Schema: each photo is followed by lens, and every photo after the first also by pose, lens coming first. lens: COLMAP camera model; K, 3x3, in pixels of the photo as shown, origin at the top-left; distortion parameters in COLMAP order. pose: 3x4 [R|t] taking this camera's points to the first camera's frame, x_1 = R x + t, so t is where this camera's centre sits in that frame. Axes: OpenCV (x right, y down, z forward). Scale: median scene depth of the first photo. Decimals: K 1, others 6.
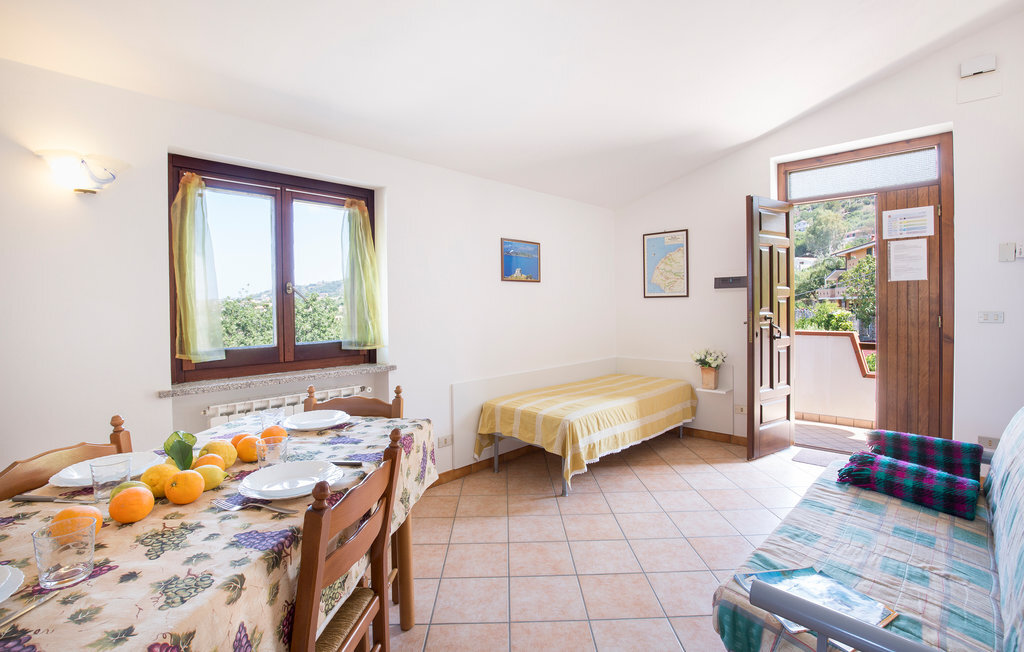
lens RADIAL K [[461.7, 0, 529.1], [0, 461.7, 305.5], [0, 0, 1]] dist [-0.033906, 0.000247]
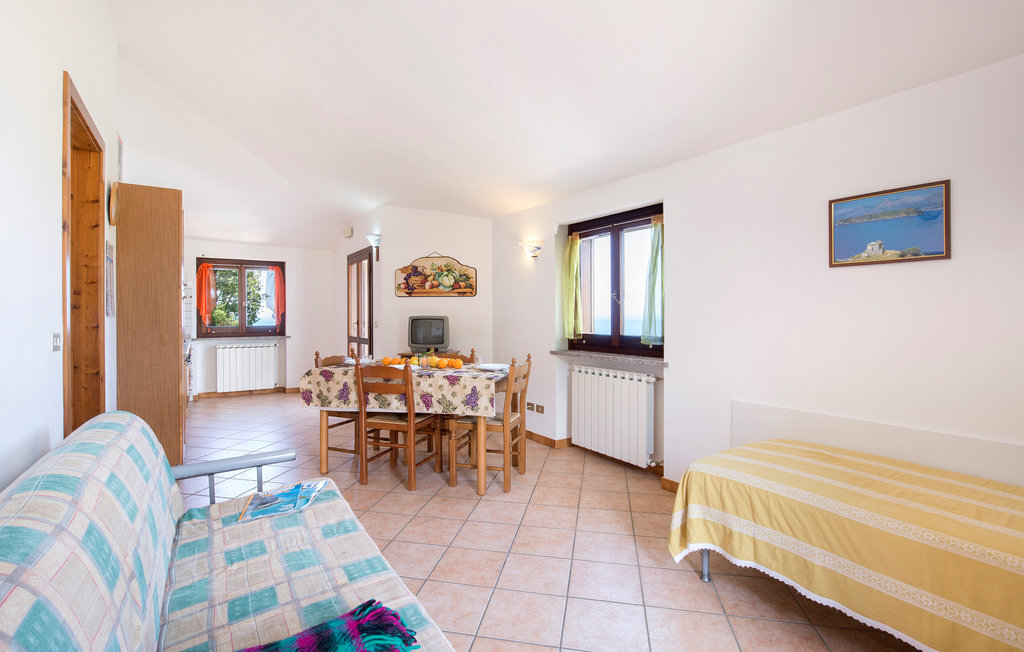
lens RADIAL K [[462.5, 0, 497.3], [0, 462.5, 307.6], [0, 0, 1]] dist [0.001596, -0.000053]
pose [[-0.236931, -0.009835, -0.971477, 0.753207], [-0.008409, 0.999932, -0.008072, 0.012911], [0.971490, 0.006256, -0.236998, 0.783217]]
